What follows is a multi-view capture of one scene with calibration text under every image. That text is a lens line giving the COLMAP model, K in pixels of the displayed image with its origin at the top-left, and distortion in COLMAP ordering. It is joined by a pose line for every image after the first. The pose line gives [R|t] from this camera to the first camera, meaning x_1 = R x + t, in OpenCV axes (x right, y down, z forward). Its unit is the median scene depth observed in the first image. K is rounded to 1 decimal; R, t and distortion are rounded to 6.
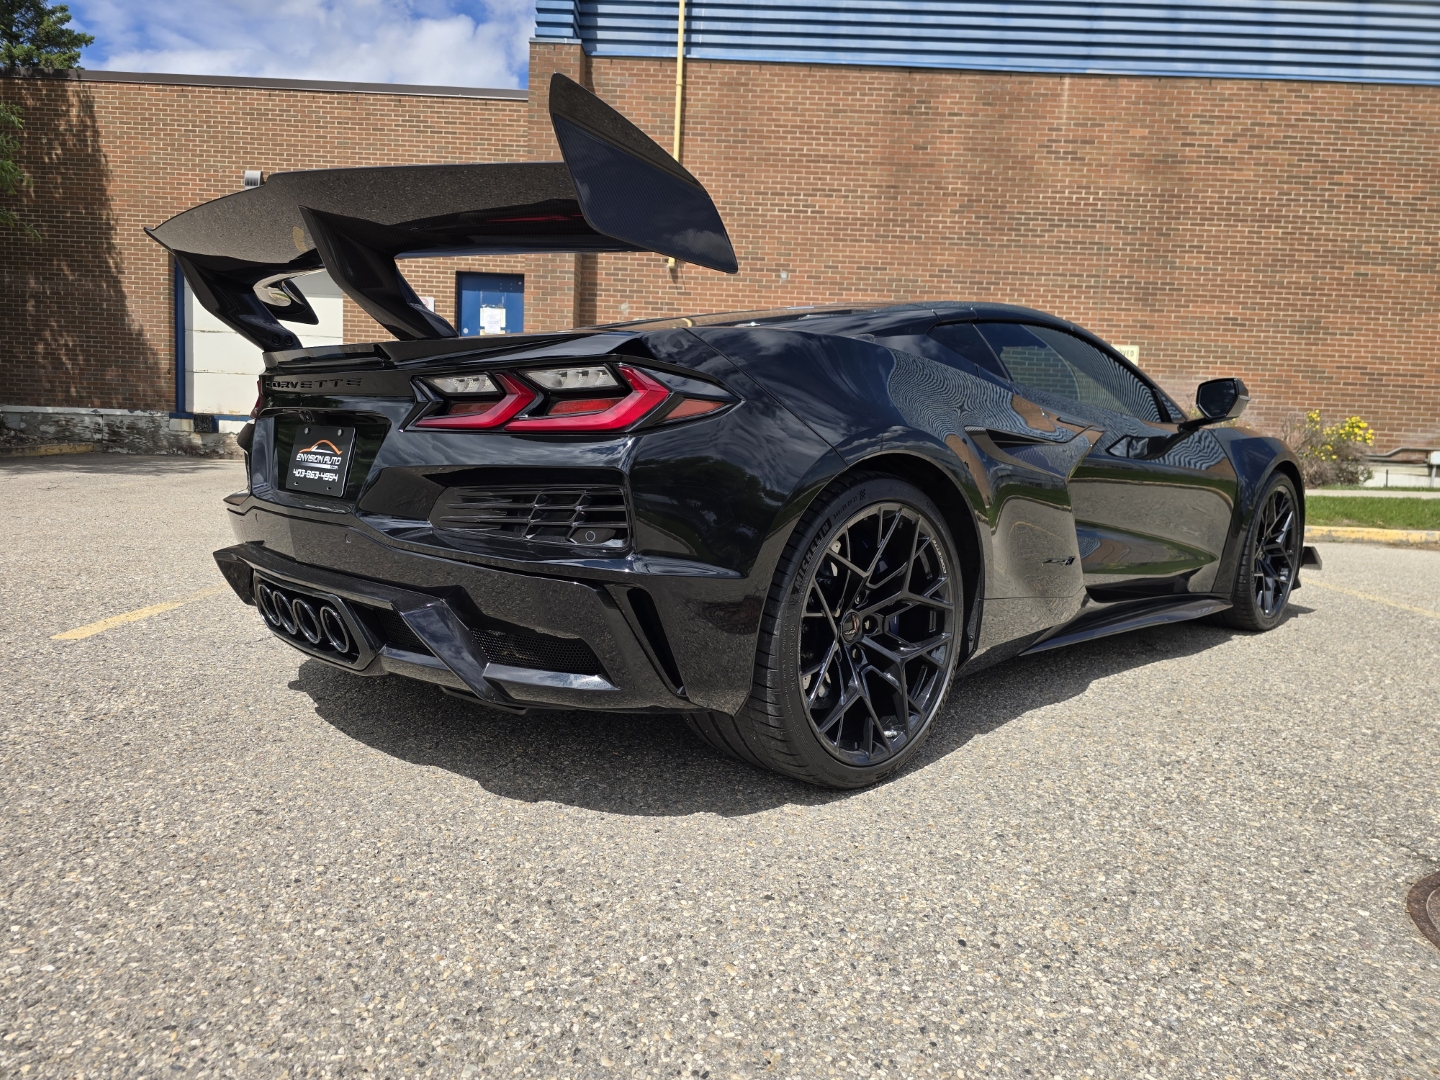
lens RADIAL K [[972.0, 0, 721.6], [0, 972.0, 553.0], [0, 0, 1]] dist [0.029152, -0.029690]
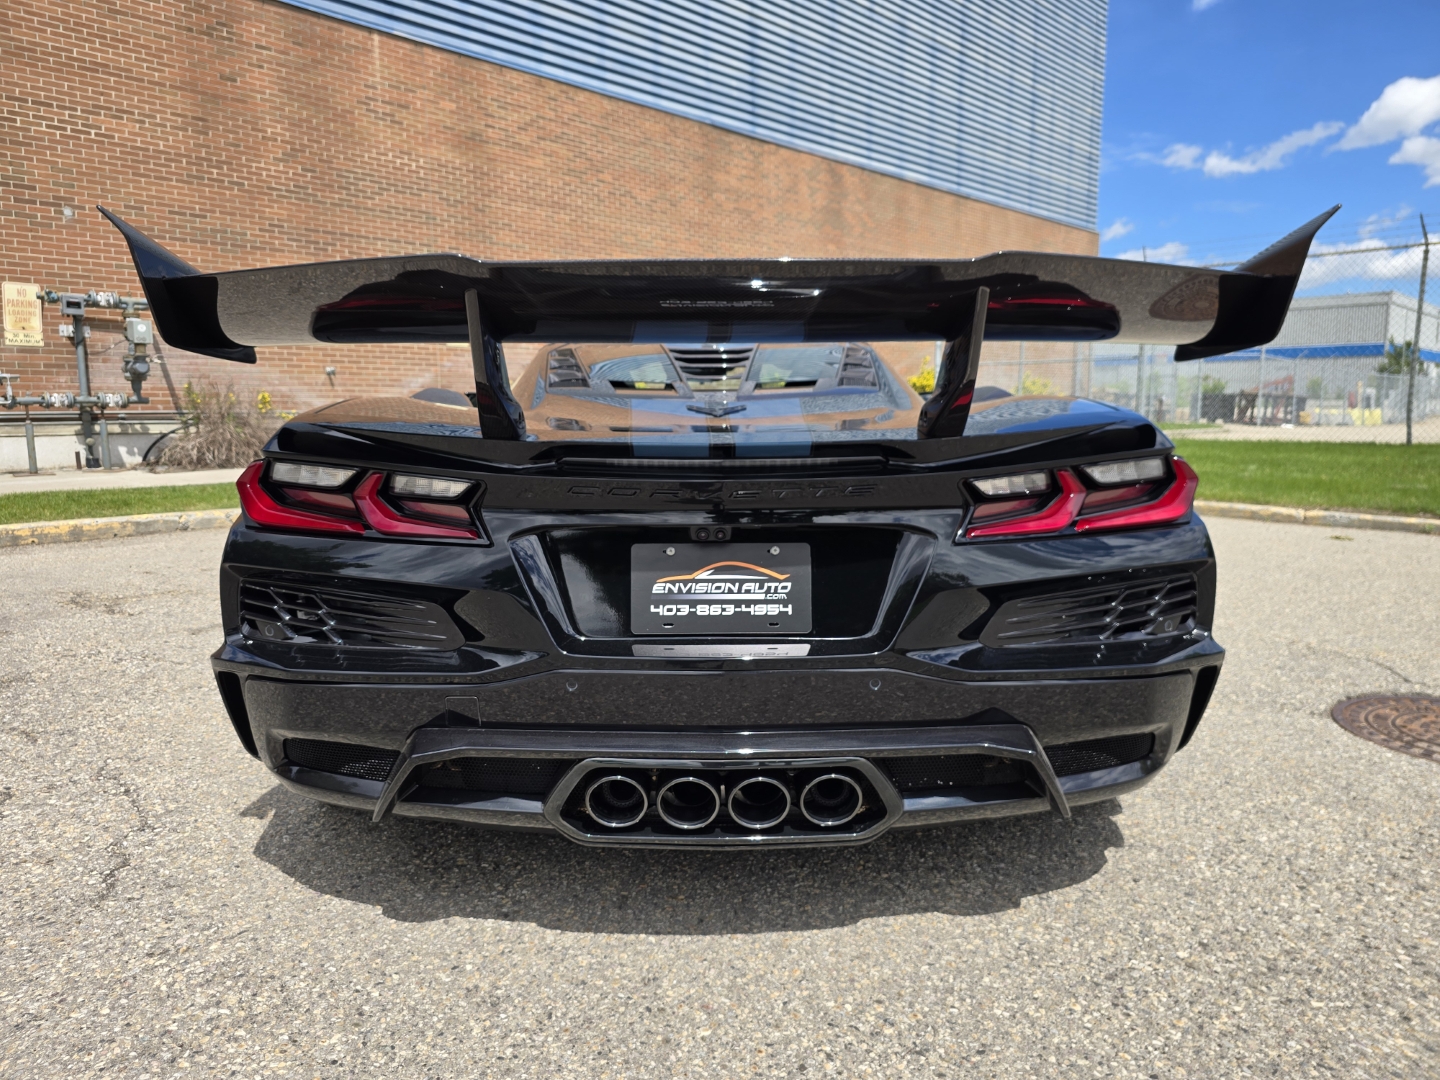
lens RADIAL K [[978.8, 0, 709.8], [0, 978.8, 543.5], [0, 0, 1]] dist [0.029320, -0.026931]
pose [[0.690393, -0.141334, 0.709494, -0.179629], [0.111319, 0.989805, 0.088852, -0.037501], [-0.714819, 0.017637, 0.699087, 0.092157]]
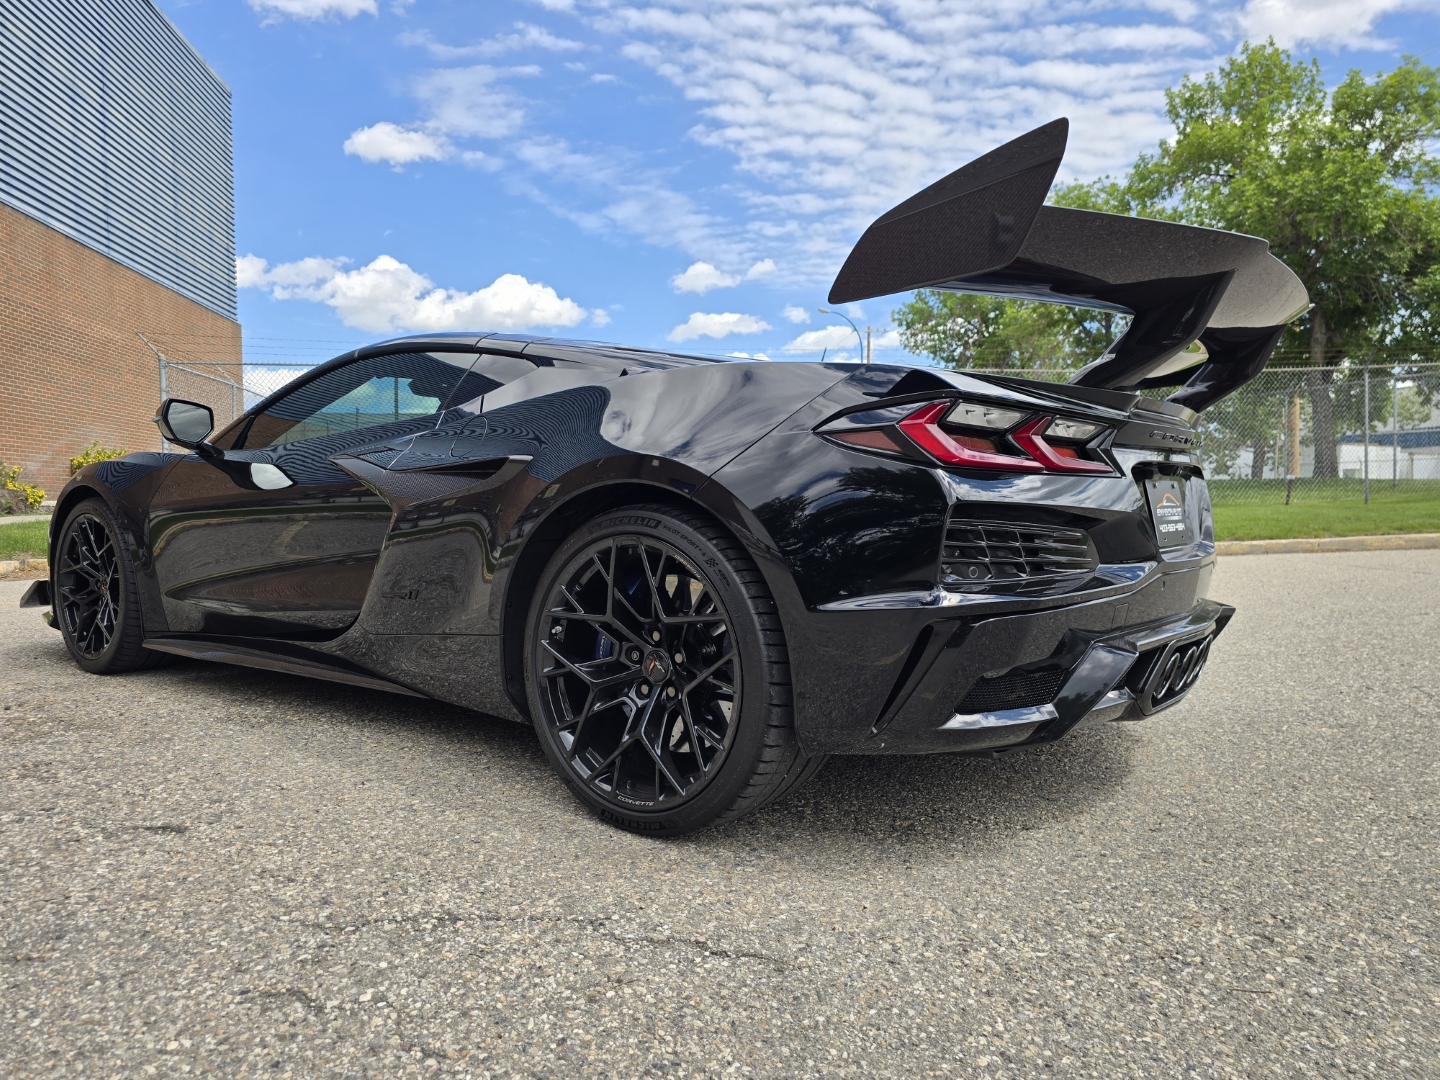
lens RADIAL K [[972.0, 0, 721.6], [0, 972.0, 553.0], [0, 0, 1]] dist [0.029152, -0.029690]
pose [[-0.151785, -0.086225, 0.984645, -0.261769], [0.109193, 0.988627, 0.103406, -0.040452], [-0.982364, 0.123212, -0.140644, 0.312561]]
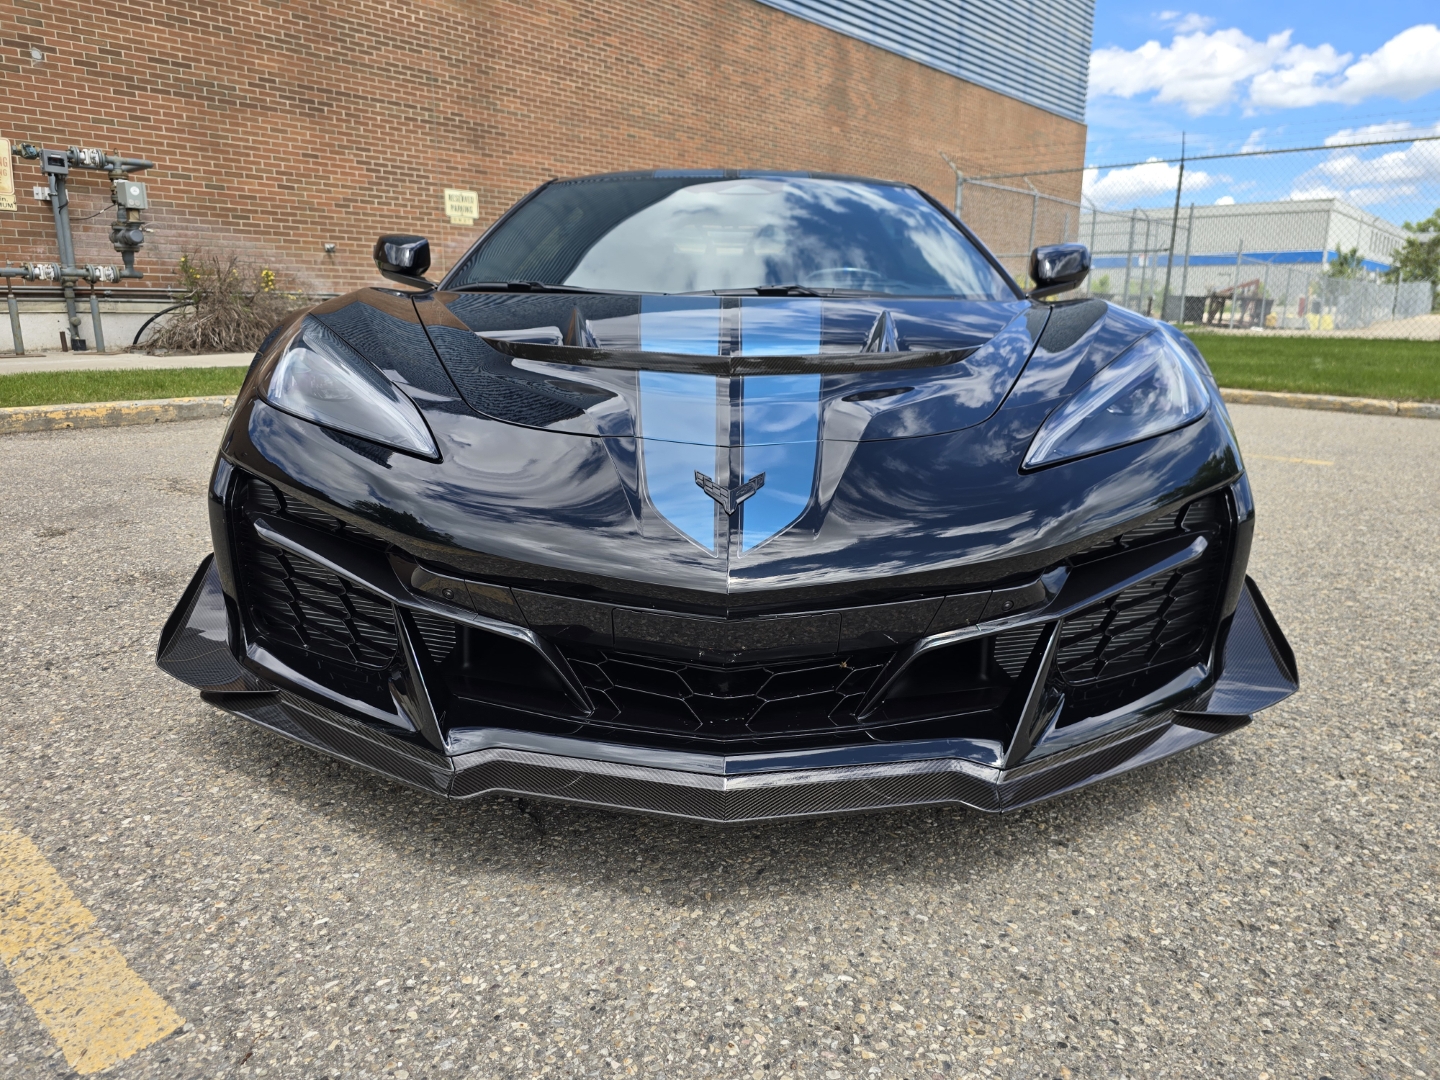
lens RADIAL K [[980.6, 0, 720.0], [0, 980.6, 540.0], [0, 0, 1]] dist [0.026043, -0.022746]
pose [[0.638747, -0.209507, 0.740344, -0.214970], [0.101755, 0.976764, 0.188619, -0.035949], [-0.762659, -0.045146, 0.645224, 0.178369]]
